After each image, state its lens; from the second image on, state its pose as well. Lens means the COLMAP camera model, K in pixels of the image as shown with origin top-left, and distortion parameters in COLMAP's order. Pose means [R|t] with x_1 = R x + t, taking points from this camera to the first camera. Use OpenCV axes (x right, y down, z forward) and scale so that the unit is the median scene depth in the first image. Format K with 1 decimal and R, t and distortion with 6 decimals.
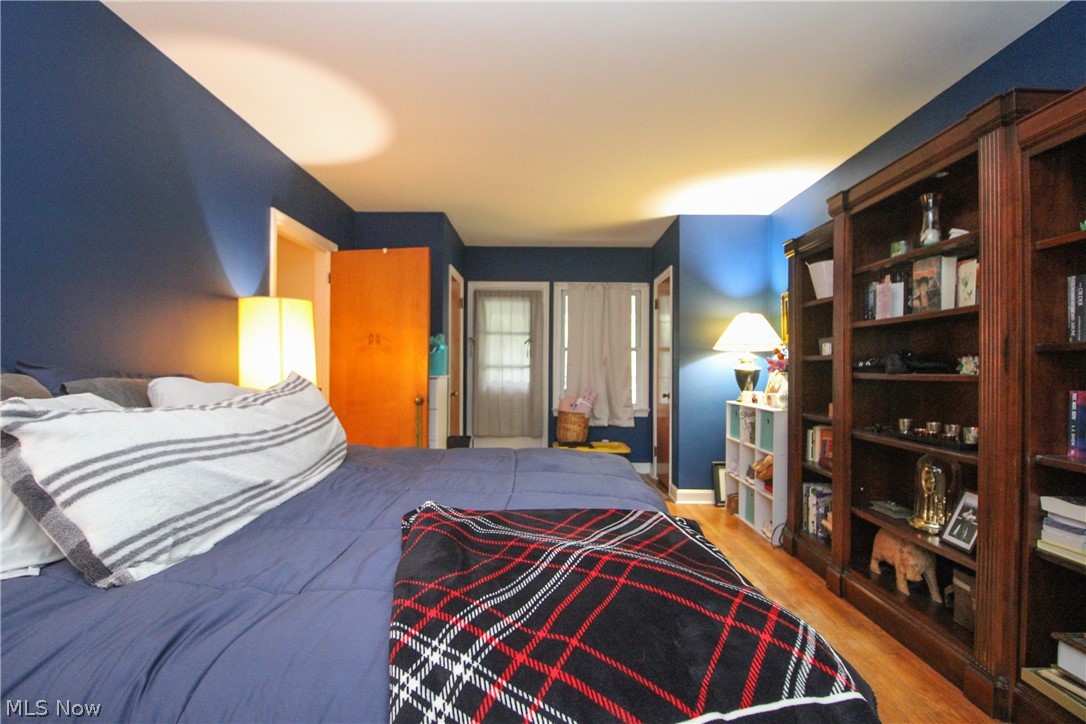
lens RADIAL K [[520.9, 0, 546.7], [0, 520.9, 345.0], [0, 0, 1]] dist [-0.002970, -0.009783]
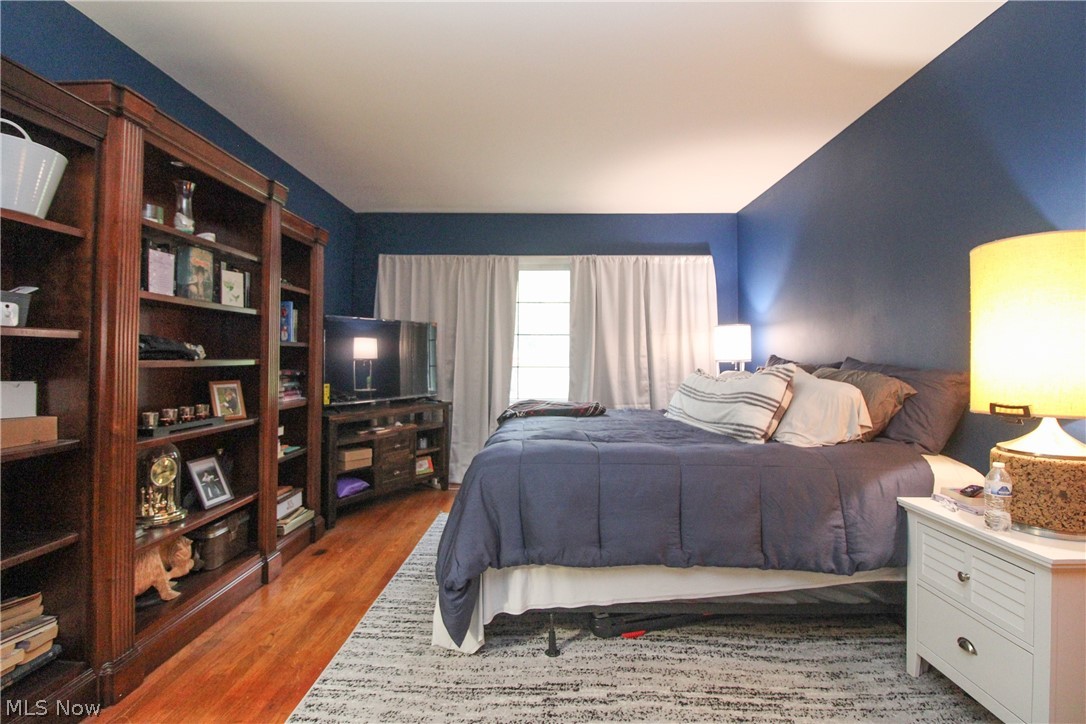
lens RADIAL K [[520.9, 0, 546.7], [0, 520.9, 345.0], [0, 0, 1]] dist [-0.002970, -0.009783]
pose [[-0.999912, -0.010379, 0.008224, 0.025882], [-0.010903, 0.997737, -0.066341, 0.086463], [-0.007517, -0.066425, -0.997763, 1.998004]]
